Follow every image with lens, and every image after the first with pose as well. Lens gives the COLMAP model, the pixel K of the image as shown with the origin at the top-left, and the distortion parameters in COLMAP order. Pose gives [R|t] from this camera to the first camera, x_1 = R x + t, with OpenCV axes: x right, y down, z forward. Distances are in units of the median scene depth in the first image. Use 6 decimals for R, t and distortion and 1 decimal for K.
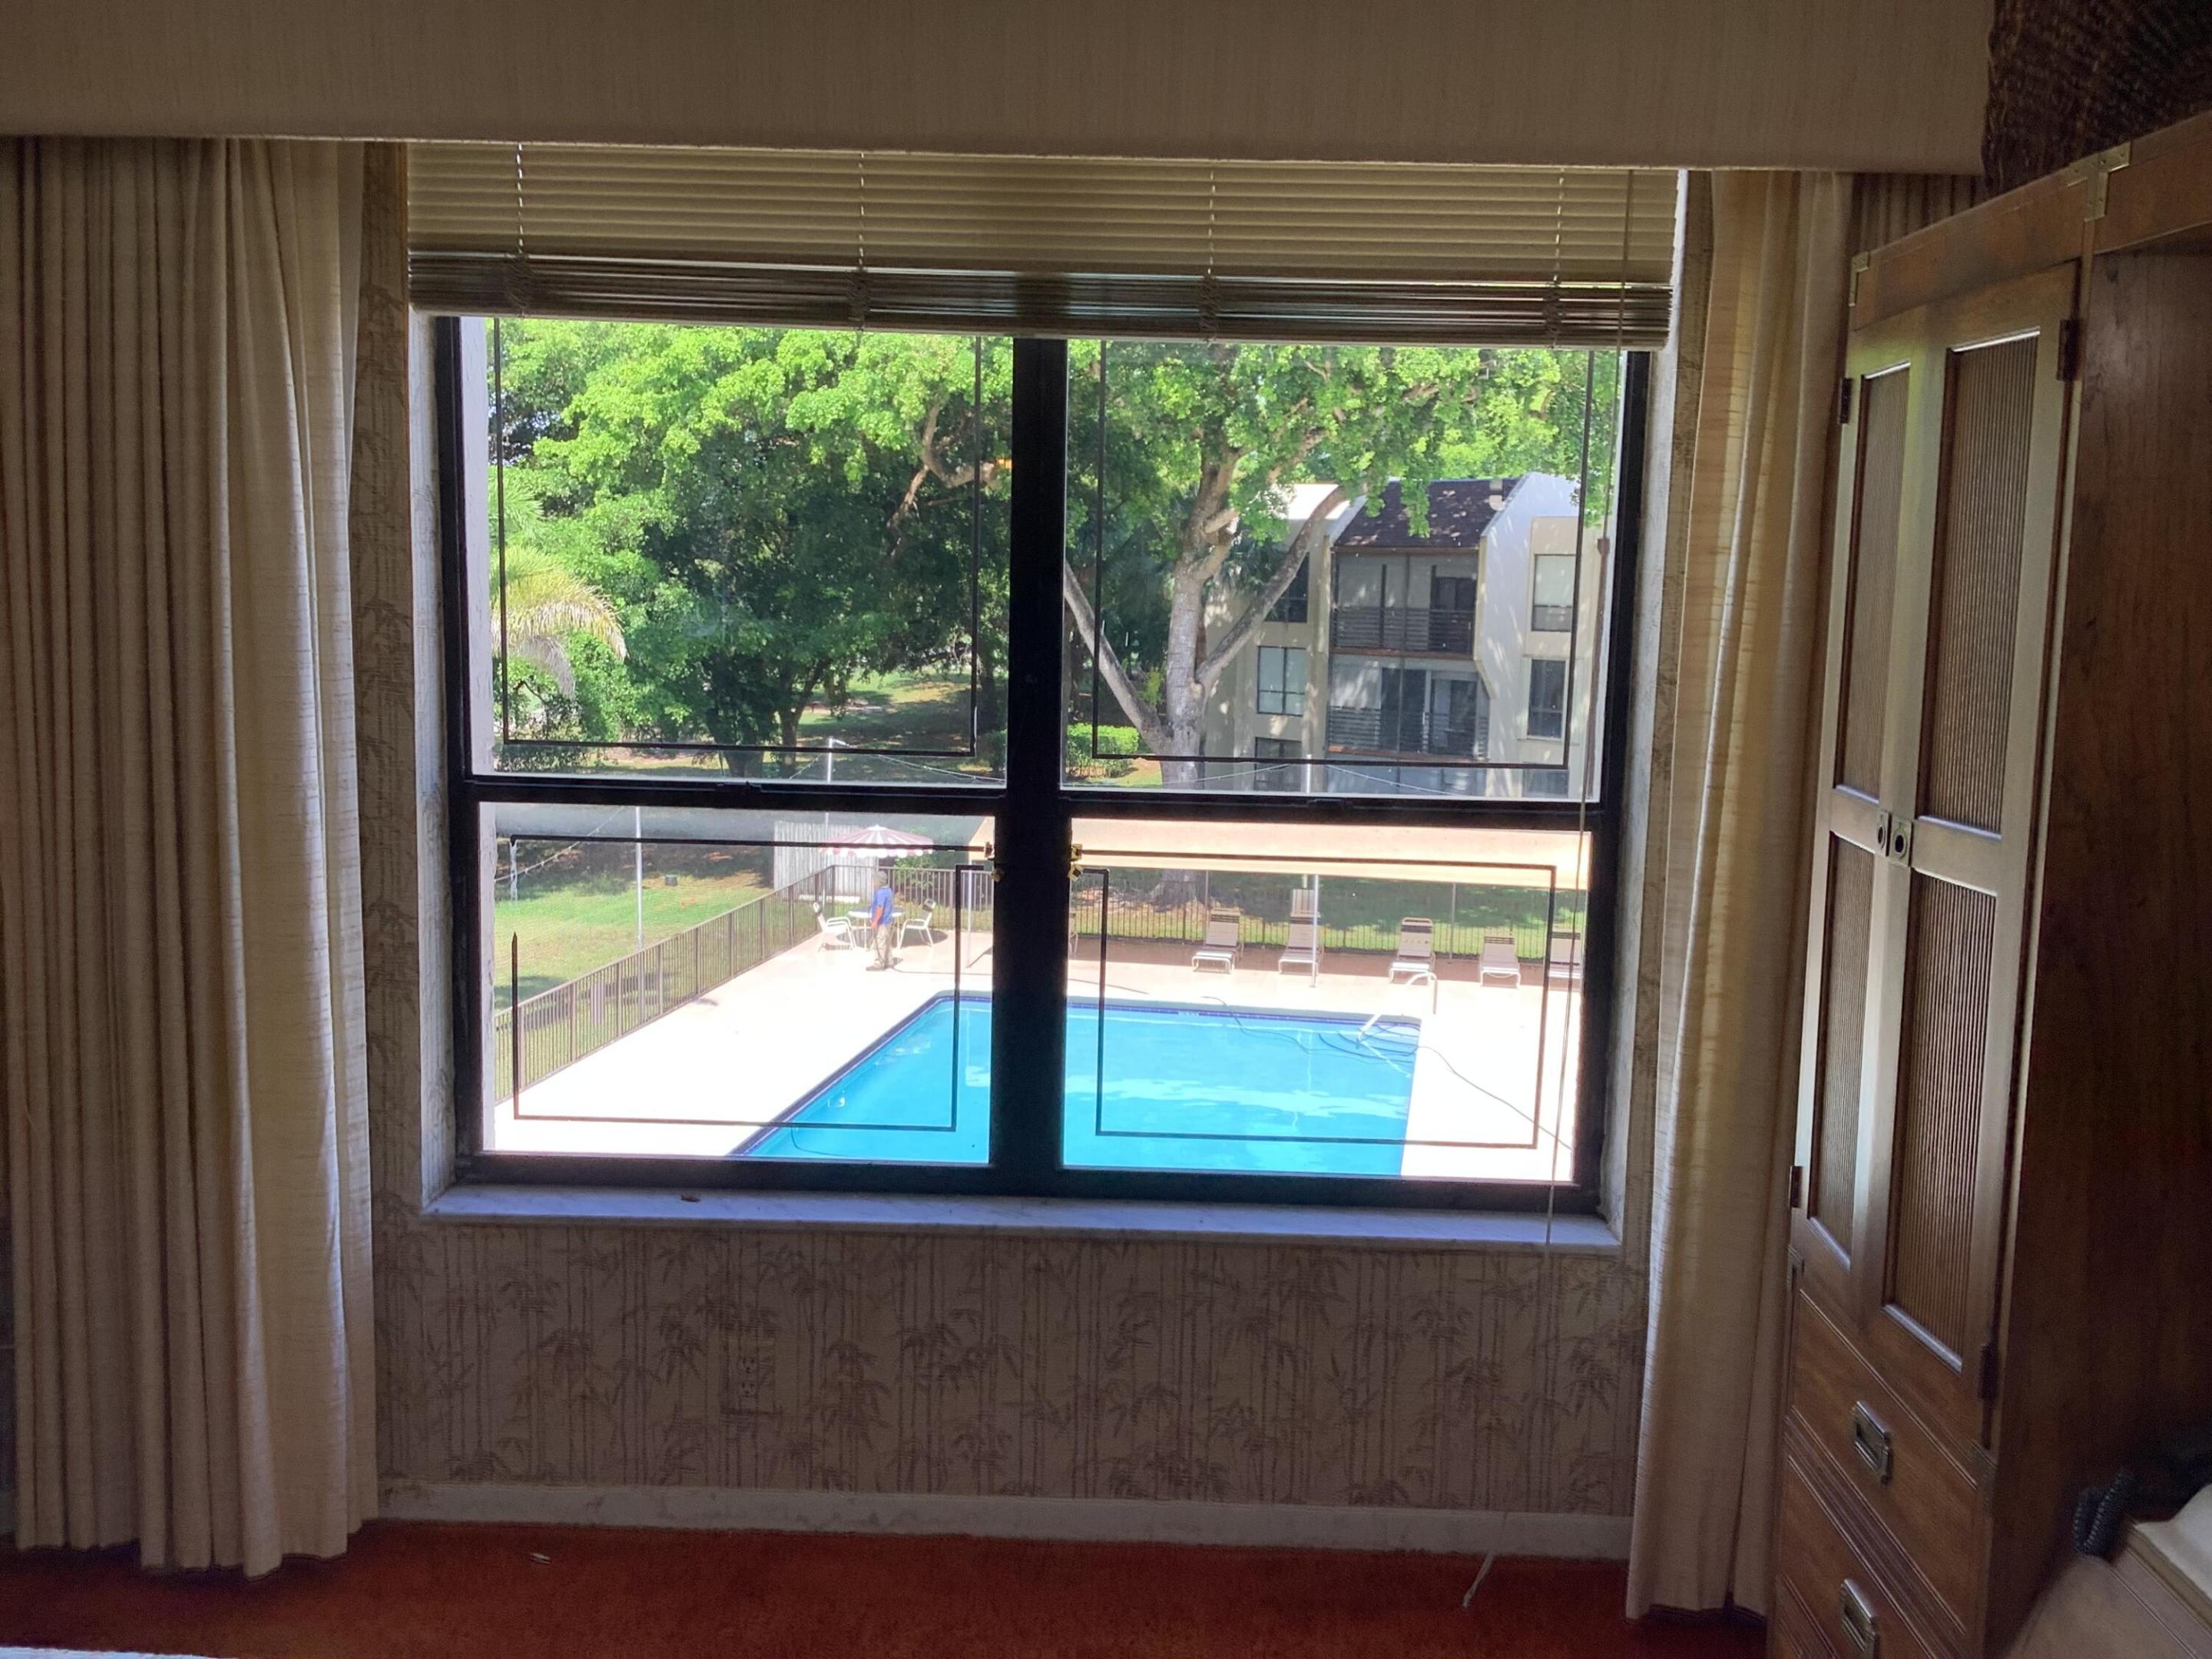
lens RADIAL K [[2045.1, 0, 1106.3], [0, 2045.1, 835.6], [0, 0, 1]] dist [0.126424, -0.241689]
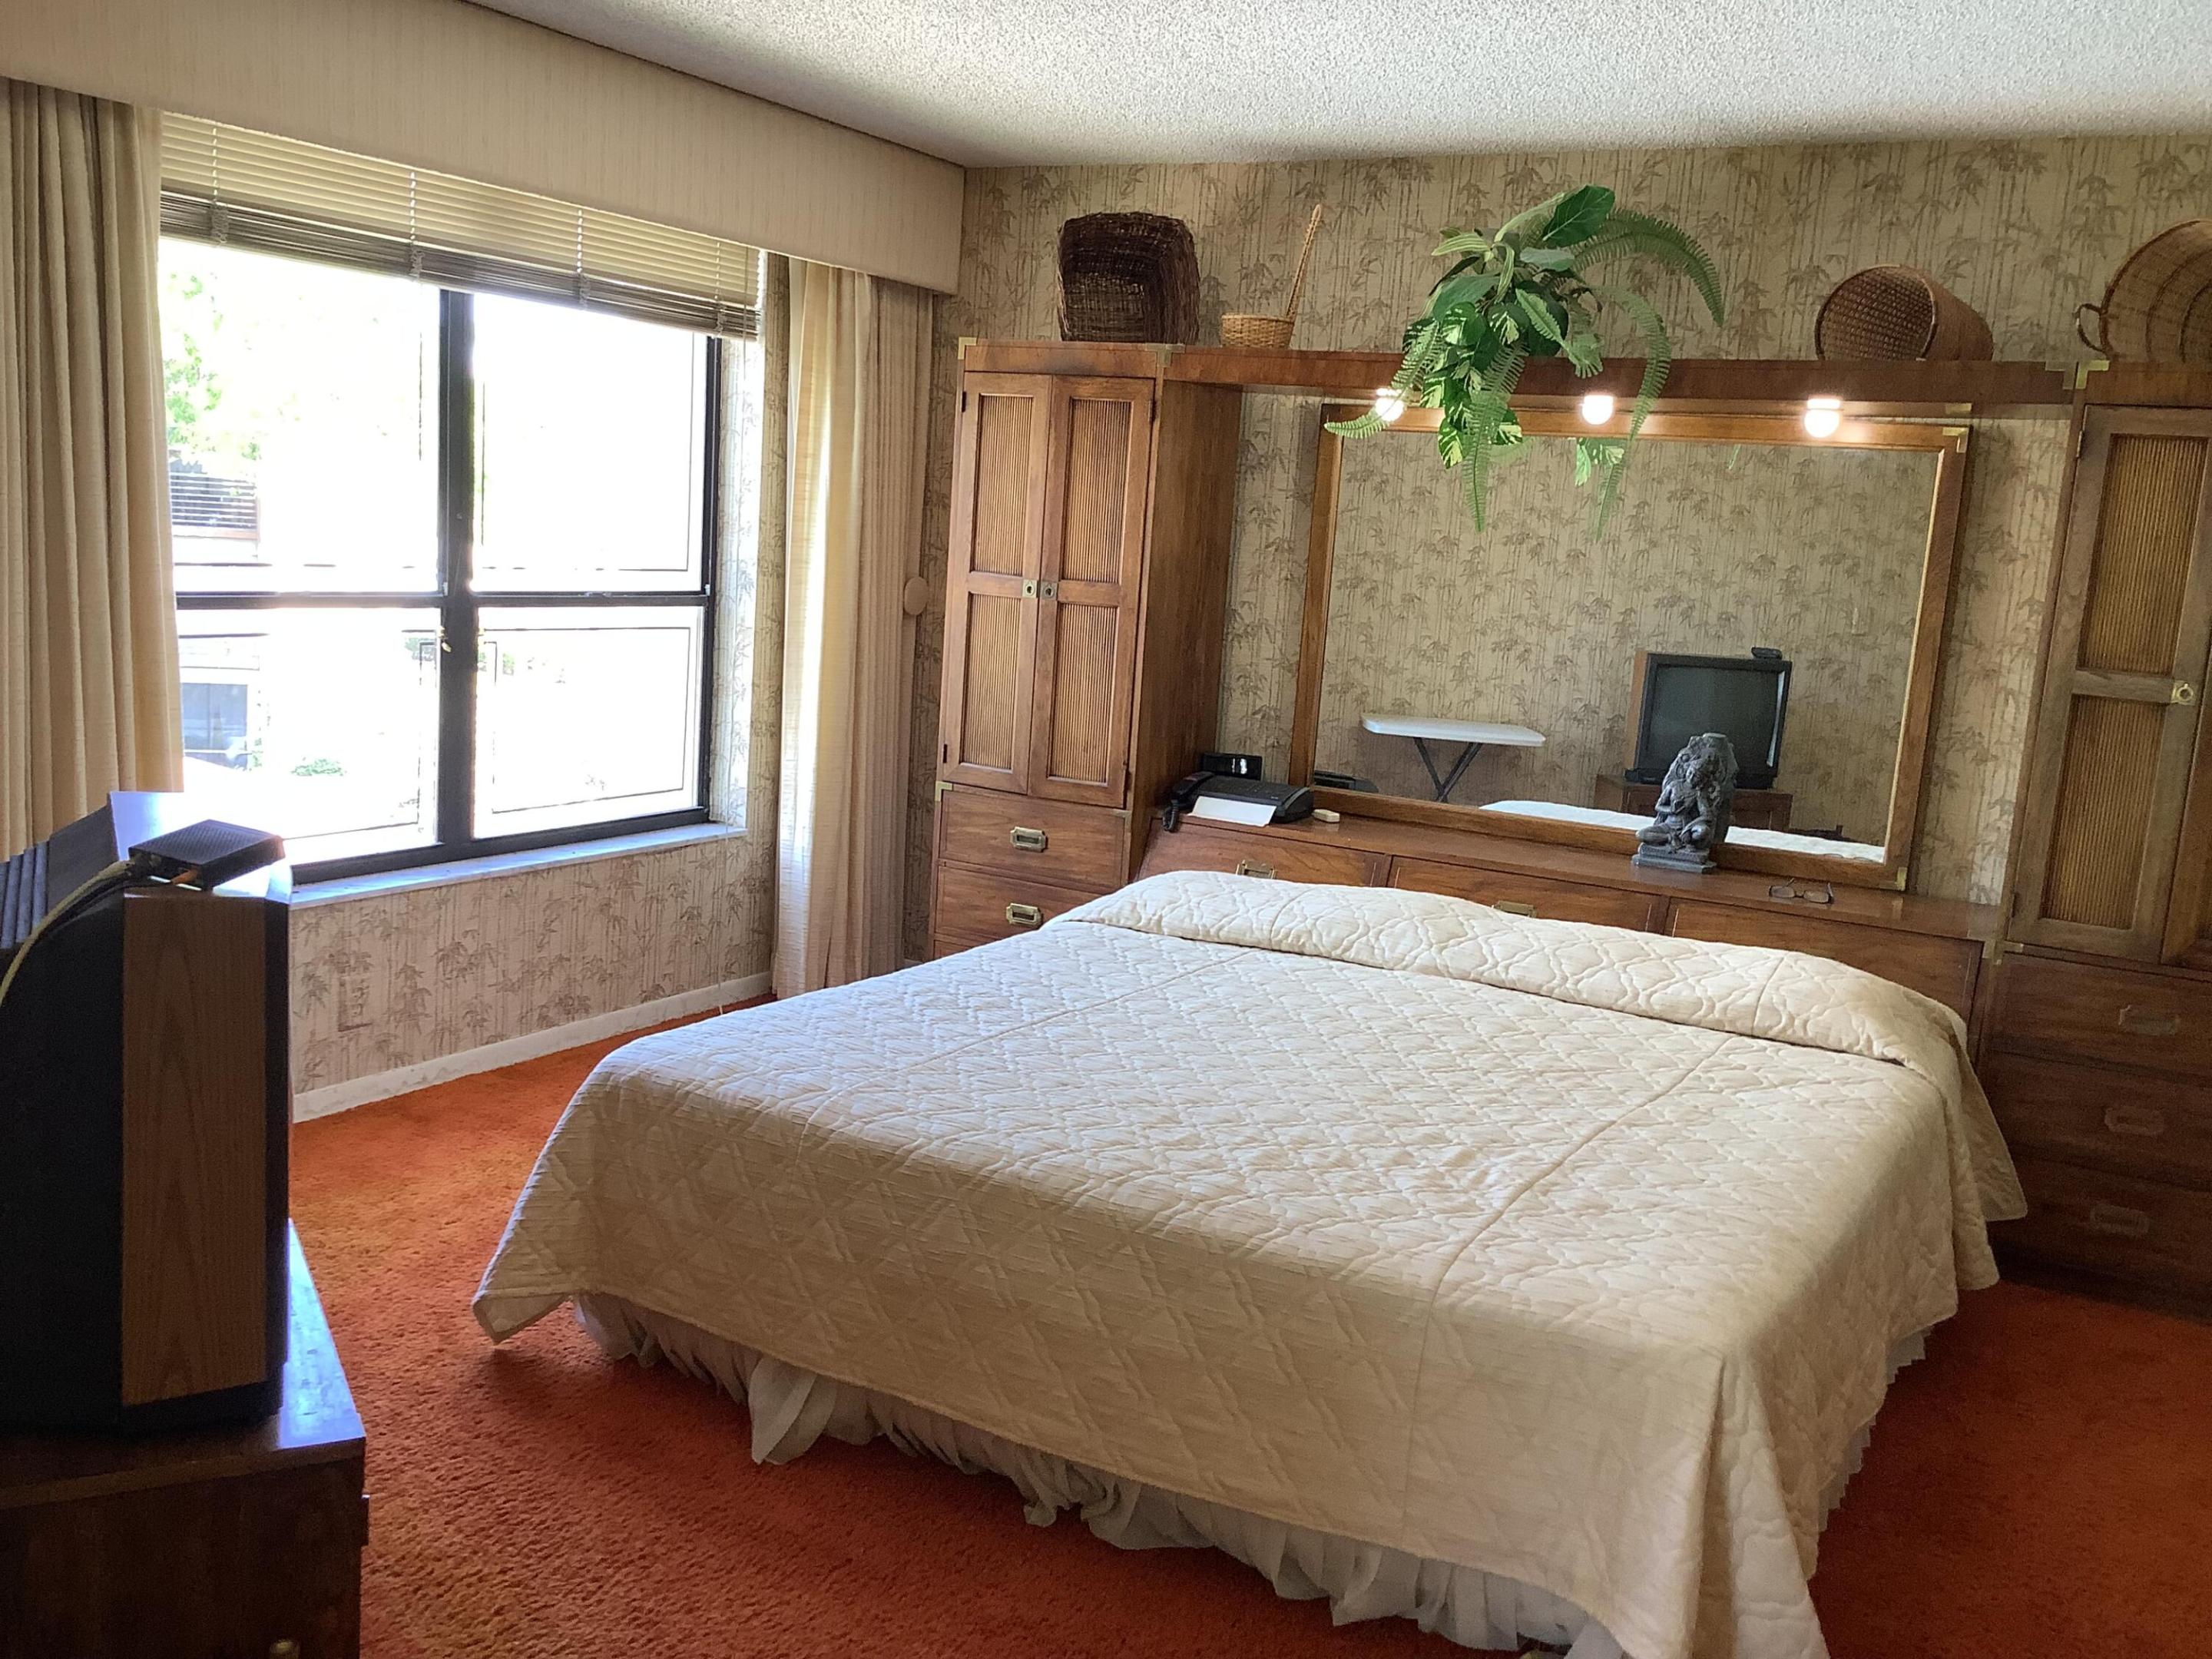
lens RADIAL K [[2045.1, 0, 1106.3], [0, 2045.1, 835.6], [0, 0, 1]] dist [0.126424, -0.241689]
pose [[0.475887, -0.132521, 0.869465, -1.148387], [0.065592, 0.991178, 0.115171, 0.011422], [-0.877057, 0.002222, 0.480381, -0.165235]]
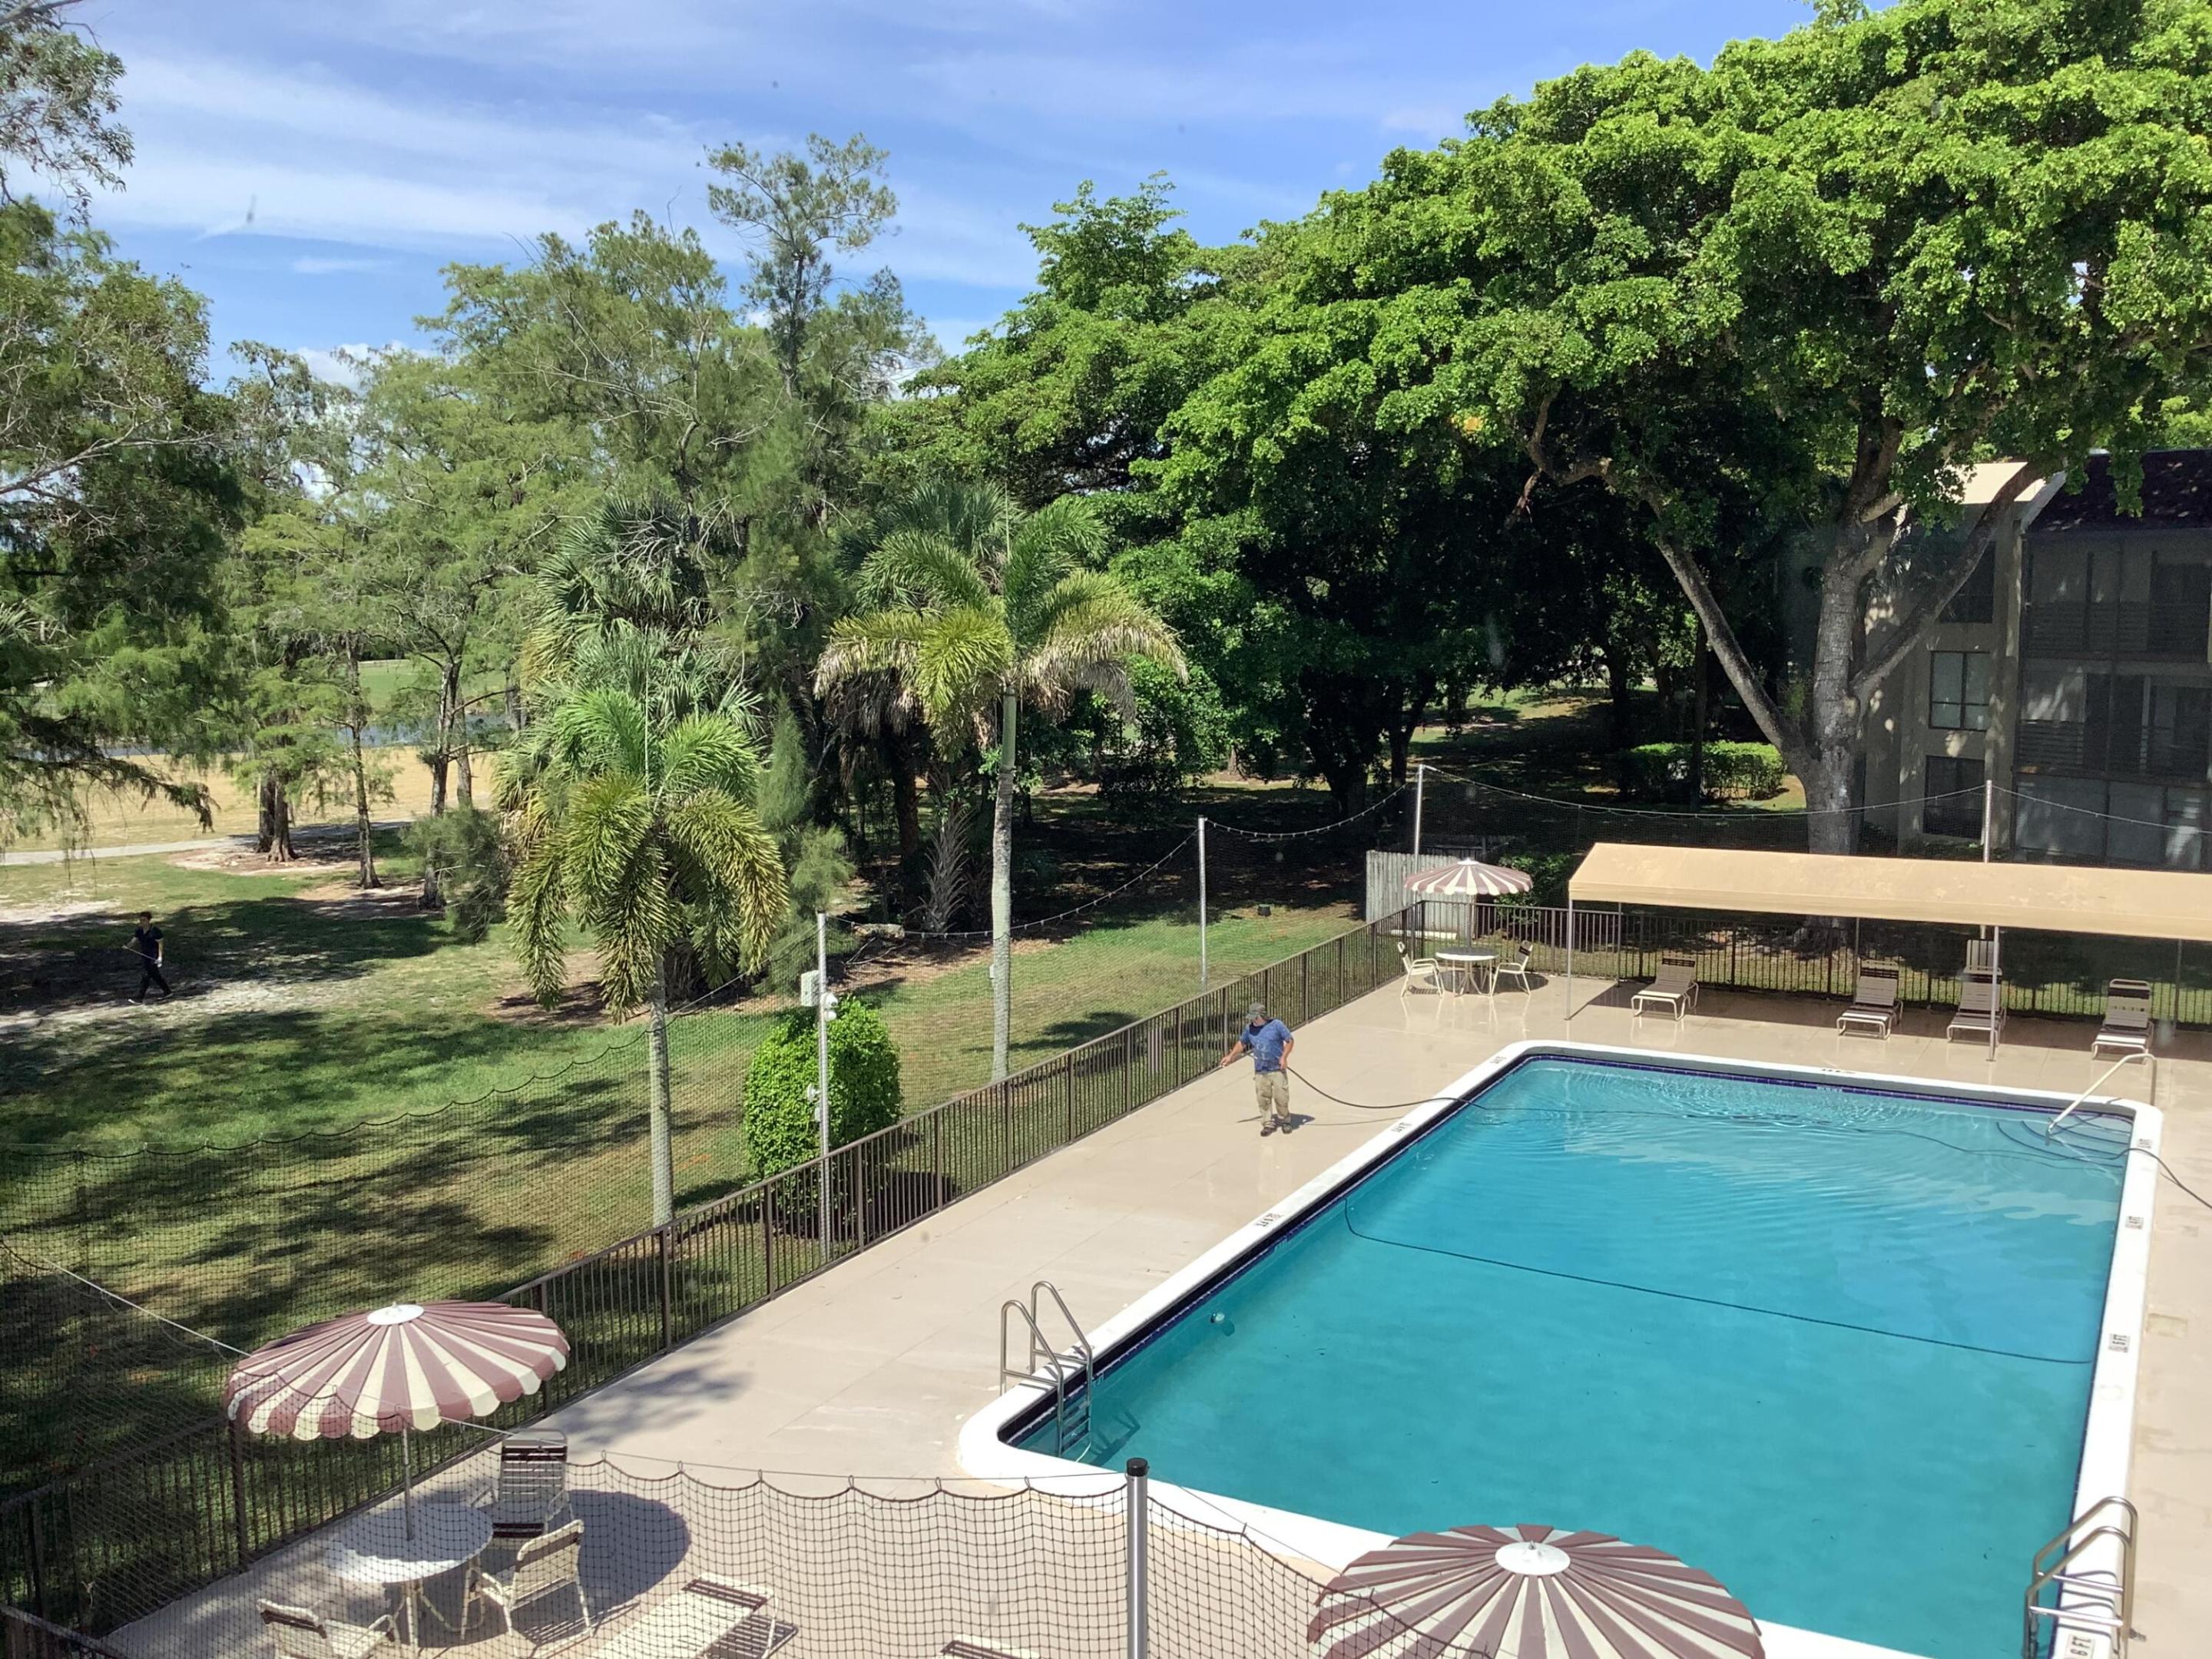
lens RADIAL K [[2048.9, 0, 1114.2], [0, 2048.9, 842.4], [0, 0, 1]] dist [0.118909, -0.201468]
pose [[0.954111, 0.007022, -0.299370, 0.011410], [-0.008377, 0.999960, -0.003240, -0.007757], [0.299335, 0.005599, 0.954131, 0.075124]]
